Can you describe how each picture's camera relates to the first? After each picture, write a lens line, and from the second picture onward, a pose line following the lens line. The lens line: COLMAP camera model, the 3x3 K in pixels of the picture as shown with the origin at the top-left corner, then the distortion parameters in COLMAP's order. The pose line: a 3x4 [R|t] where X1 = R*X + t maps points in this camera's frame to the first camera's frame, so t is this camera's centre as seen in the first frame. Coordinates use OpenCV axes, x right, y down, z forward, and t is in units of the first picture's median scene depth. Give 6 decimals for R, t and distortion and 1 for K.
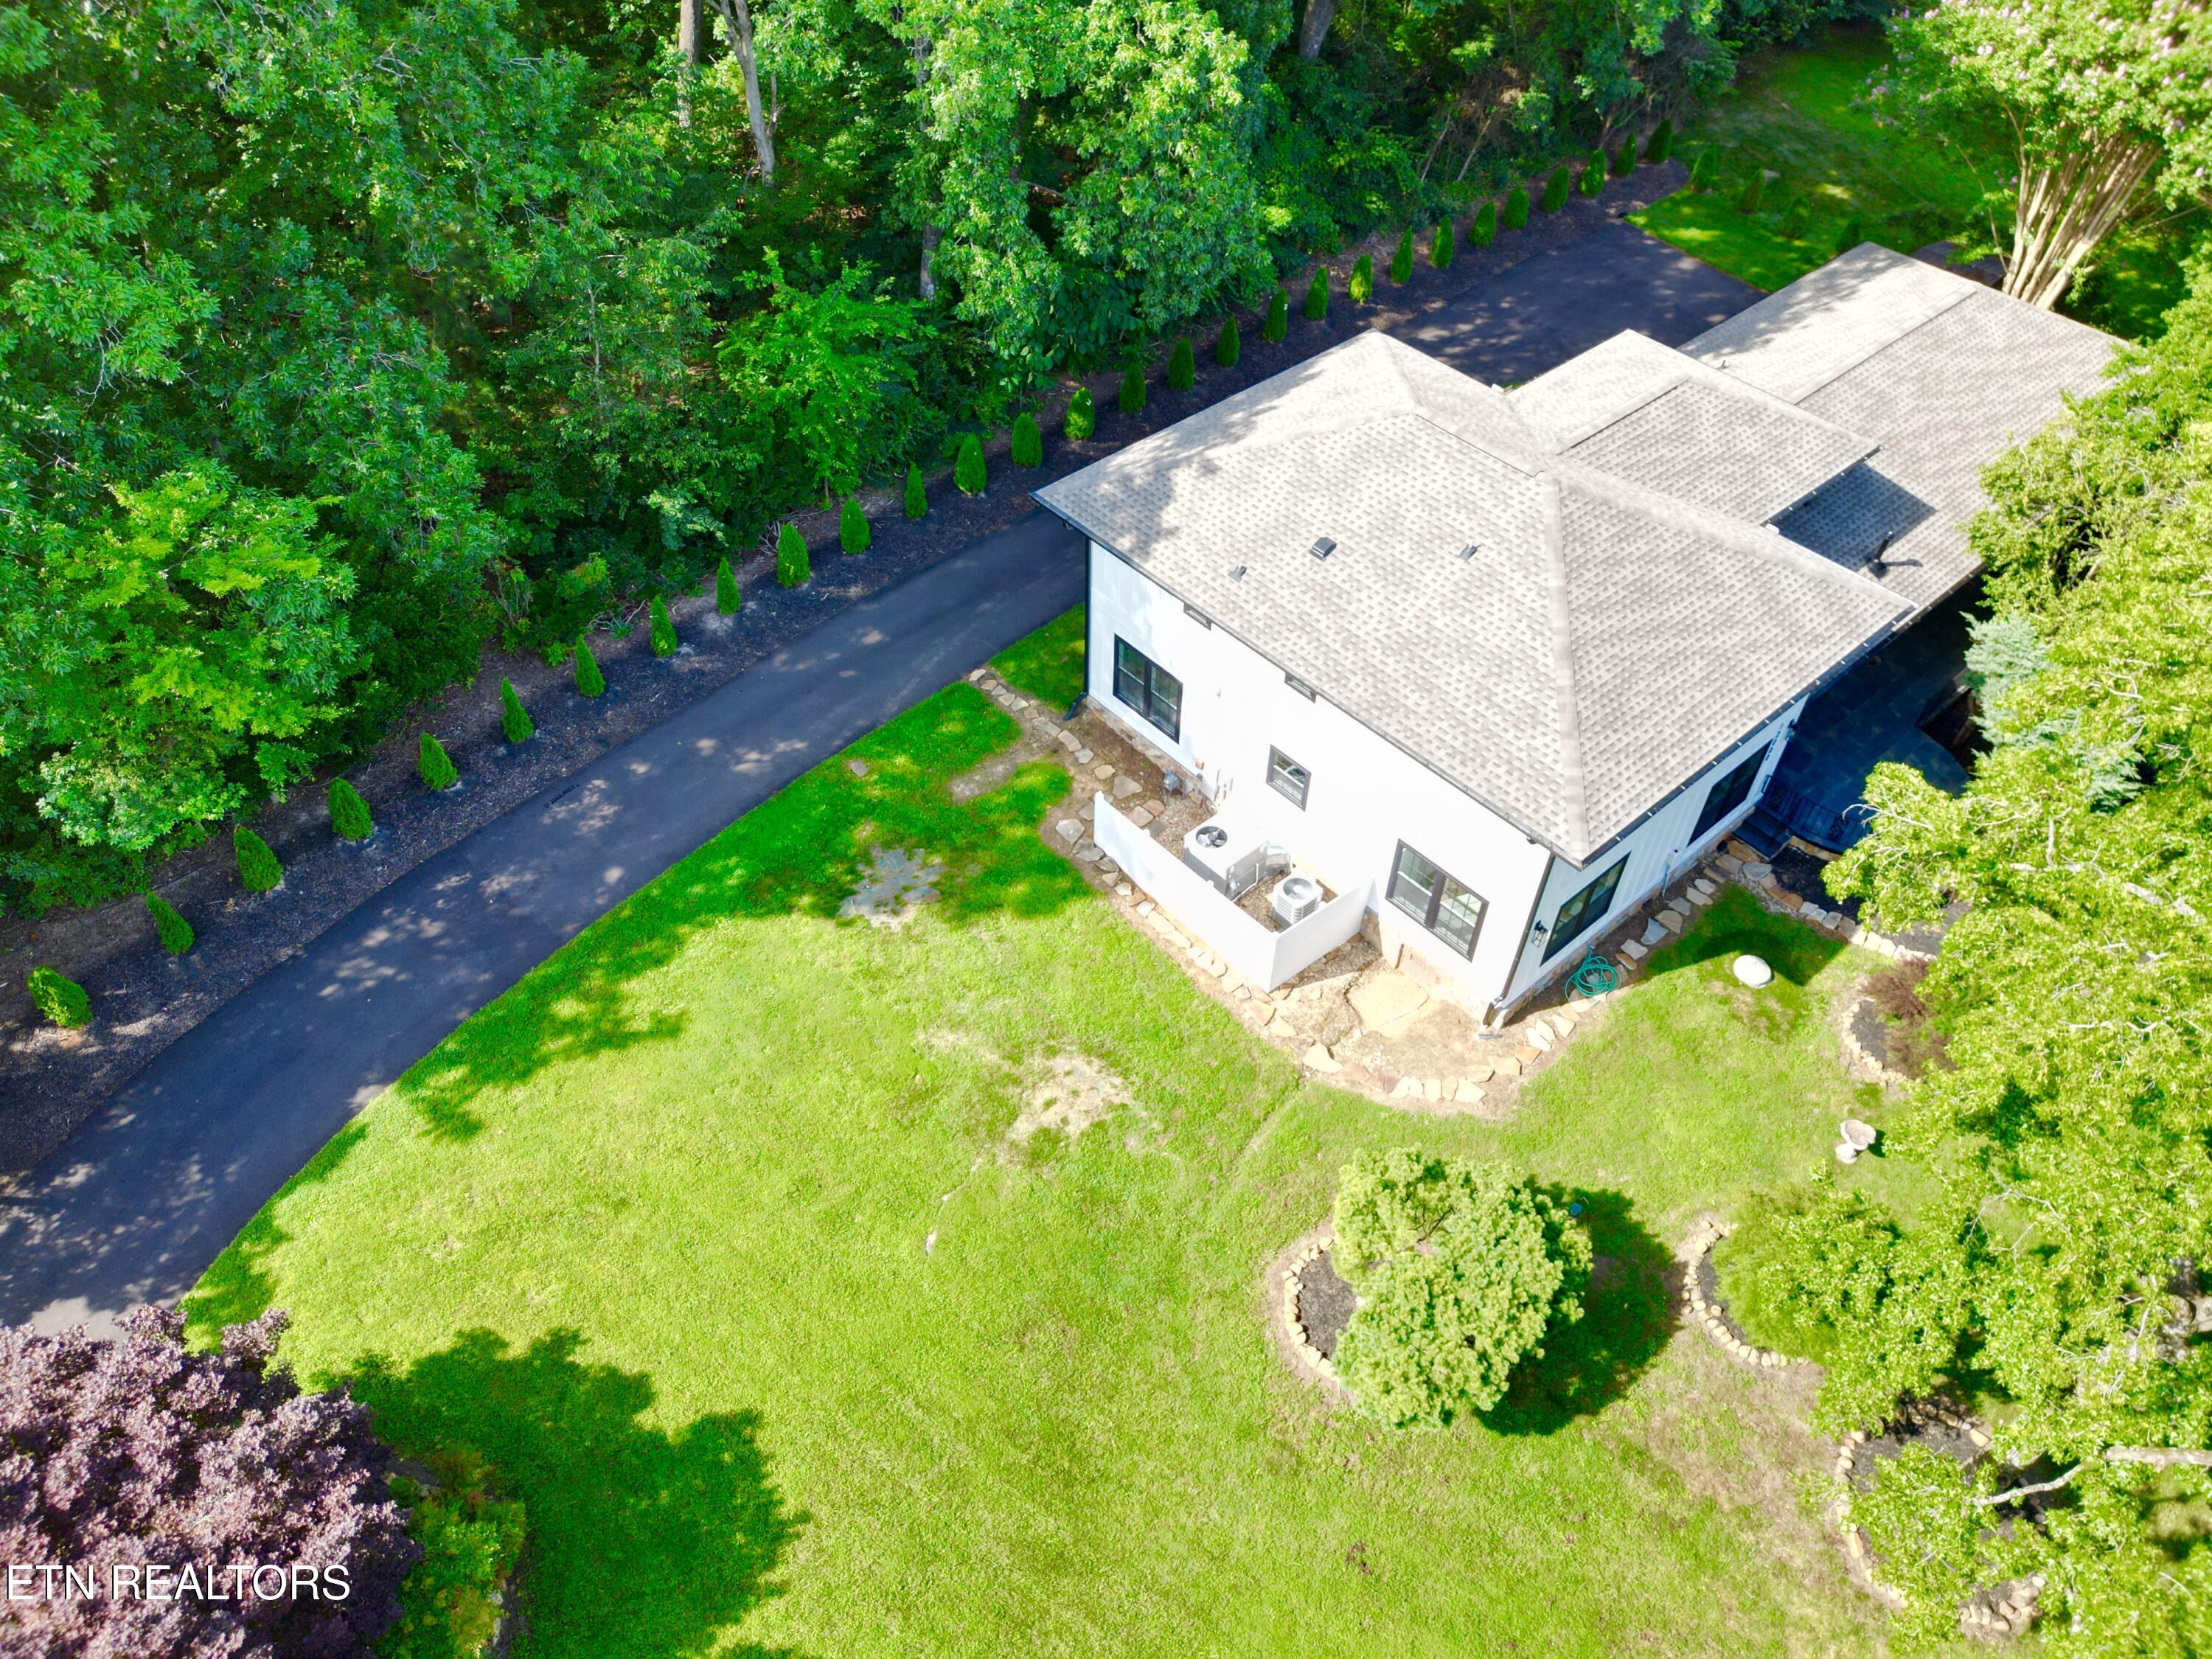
lens RADIAL K [[1579.1, 0, 1121.1], [0, 1579.1, 834.5], [0, 0, 1]] dist [0.040554, -0.000667]
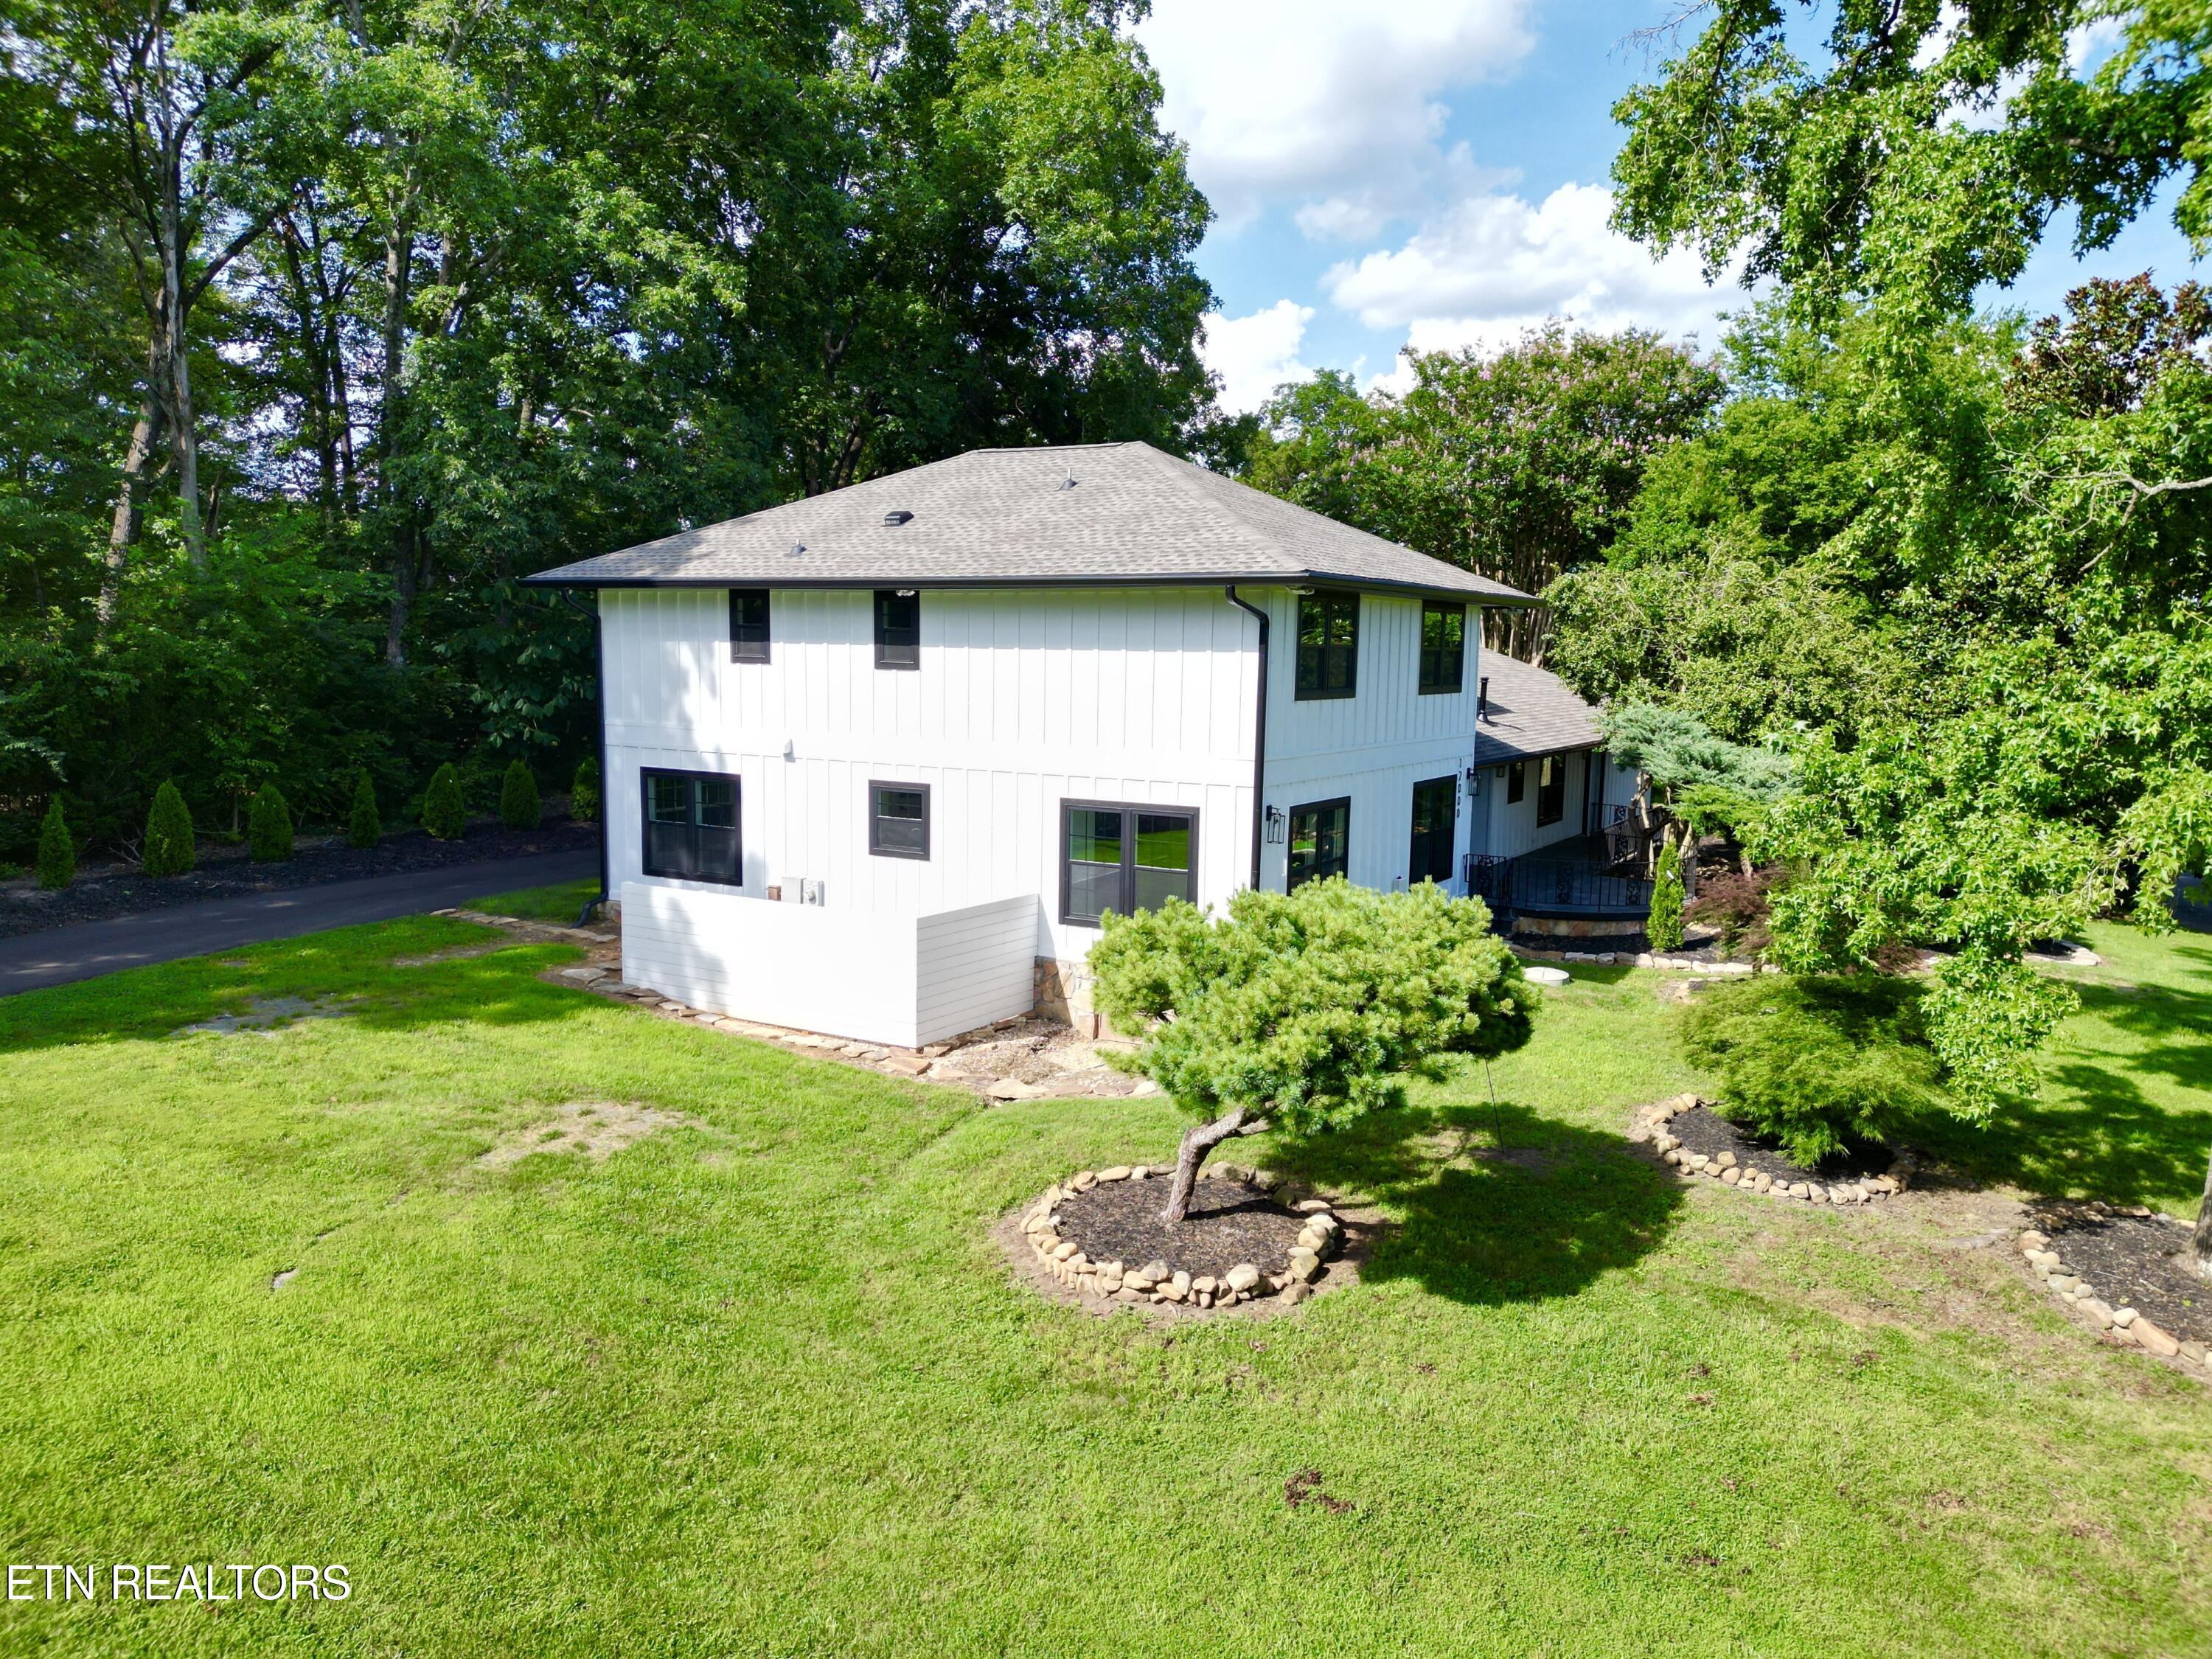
lens RADIAL K [[1579.1, 0, 1121.1], [0, 1579.1, 834.5], [0, 0, 1]] dist [0.040554, -0.000667]
pose [[0.952695, -0.055894, 0.298743, -0.016203], [0.229343, 0.777205, -0.585964, 0.457845], [-0.199433, 0.626760, 0.753259, 0.469710]]
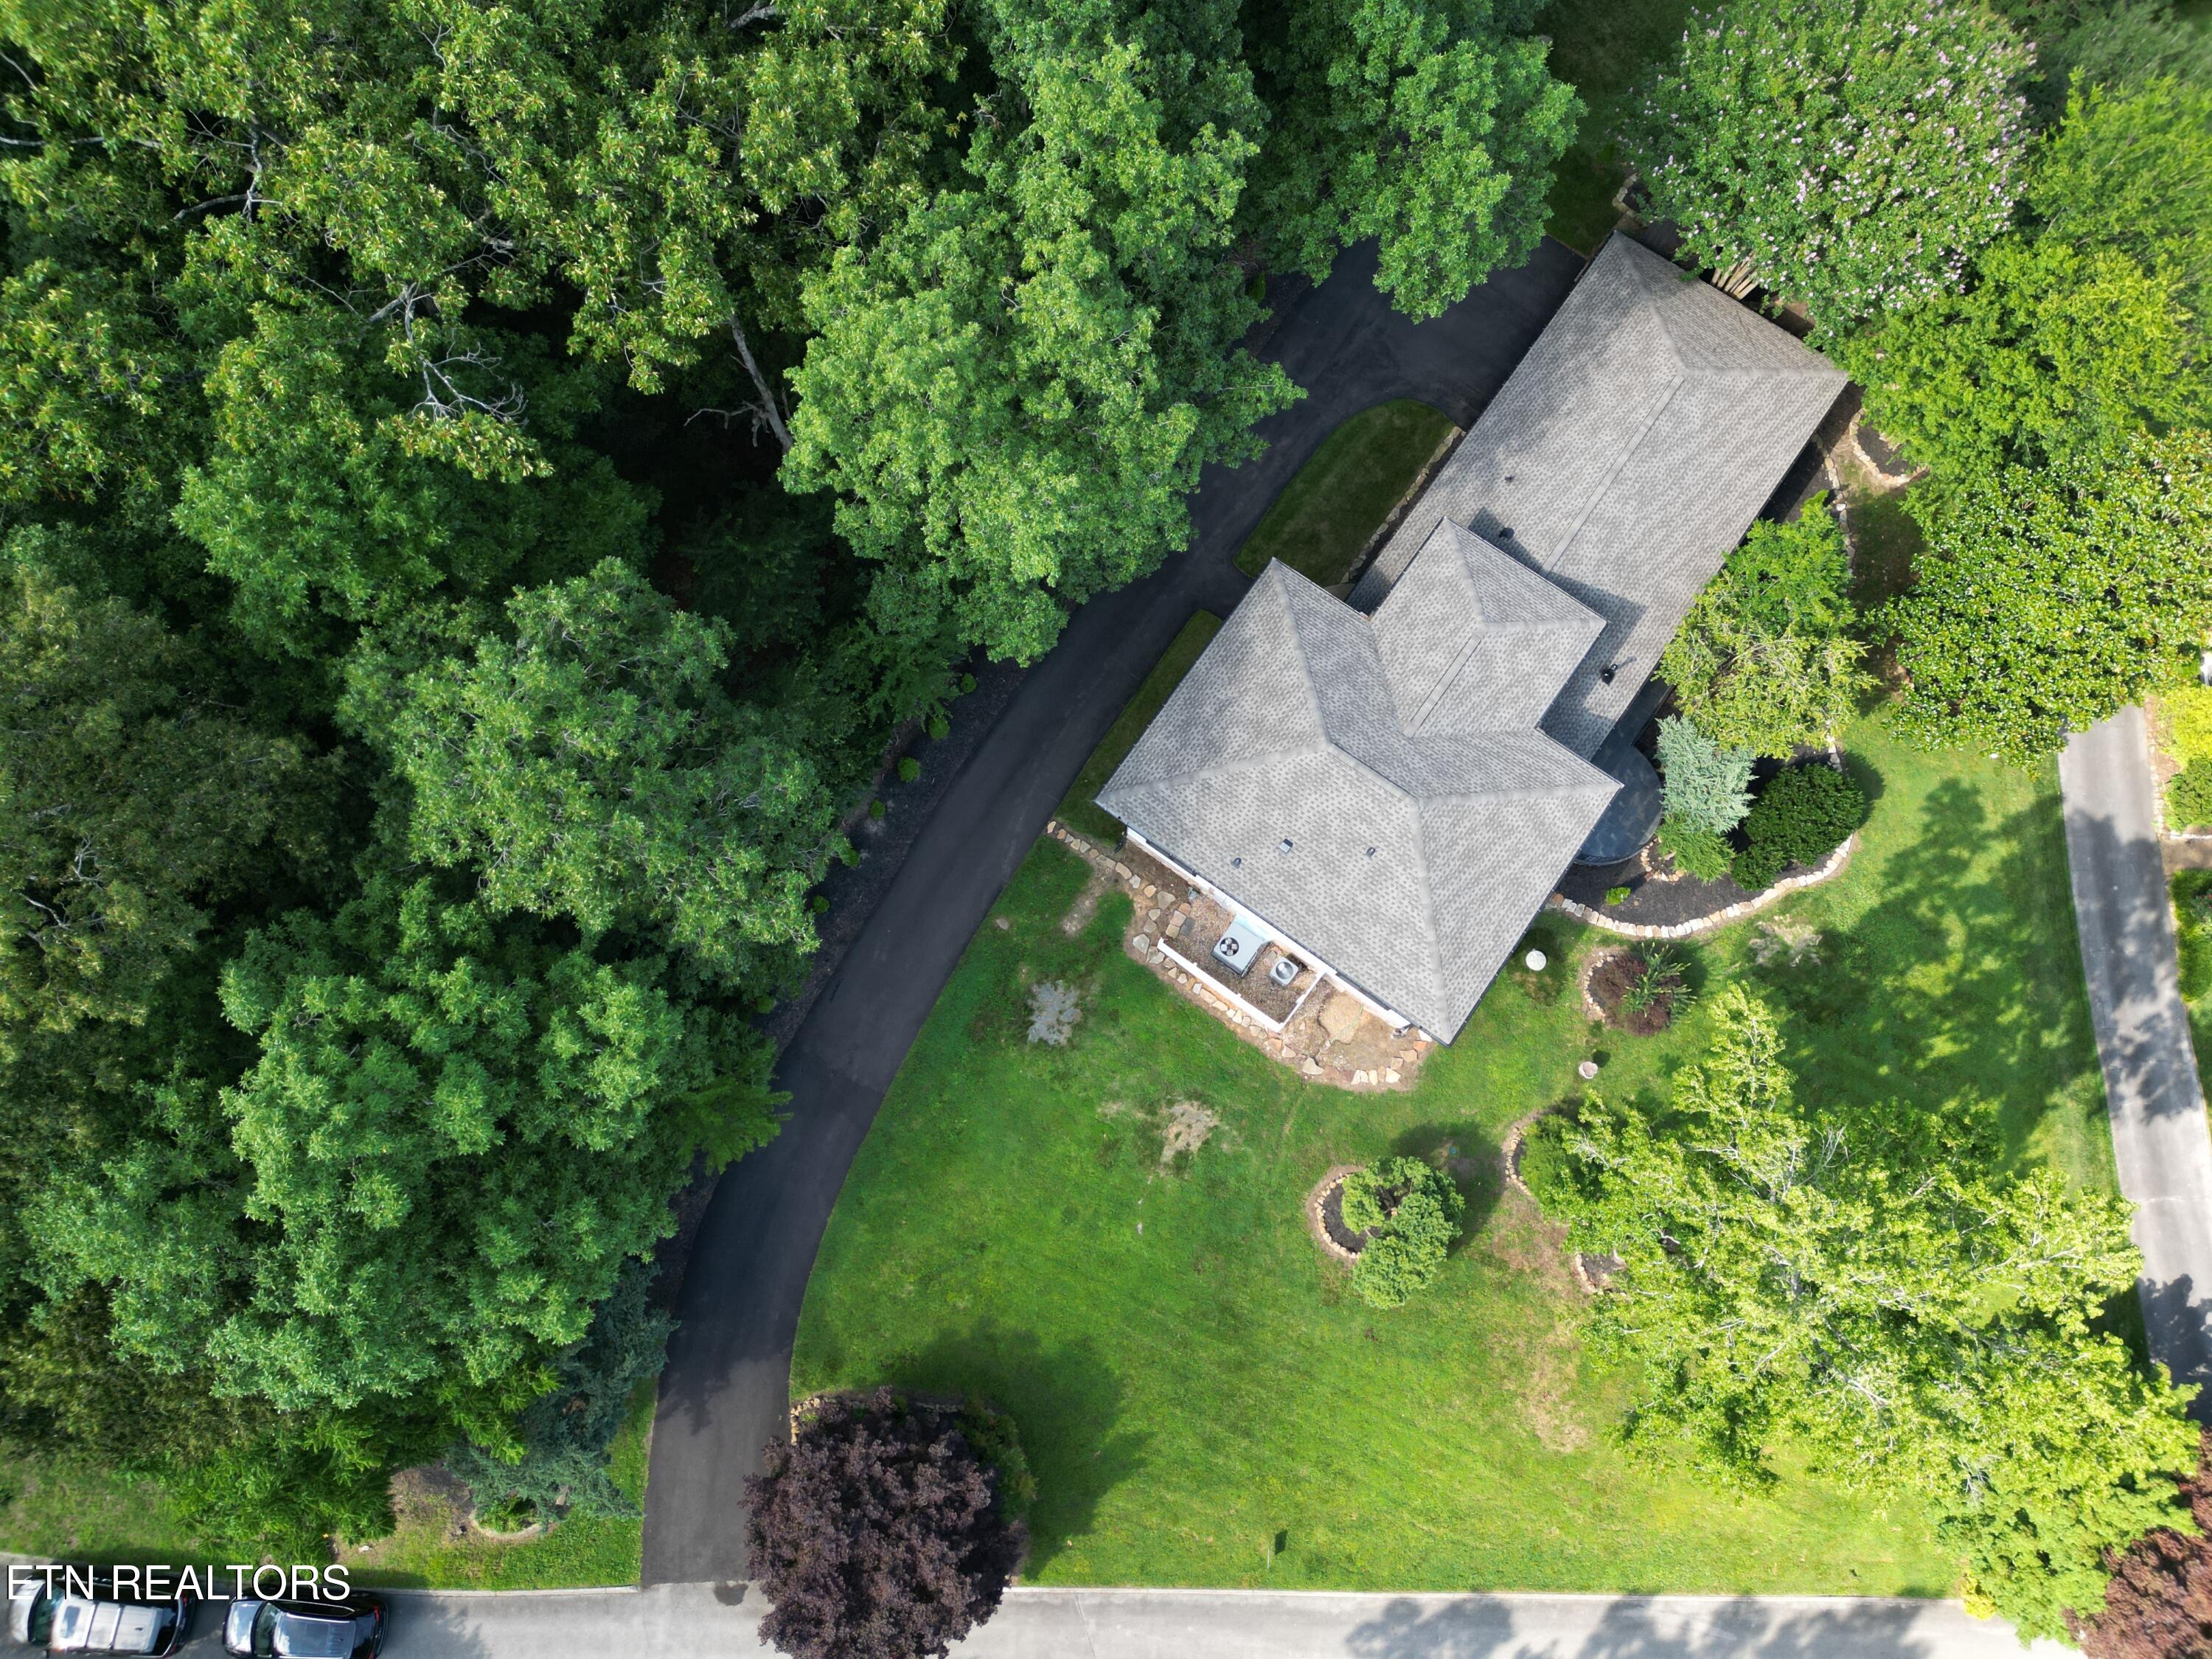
lens RADIAL K [[1554.8, 0, 1106.0], [0, 1554.8, 829.5], [0, 0, 1]] dist [0.020358, 0.001611]
pose [[0.977188, -0.209852, 0.032629, -0.112024], [0.166317, 0.851724, 0.496896, -1.069224], [-0.132066, -0.480134, 0.867197, -0.419411]]
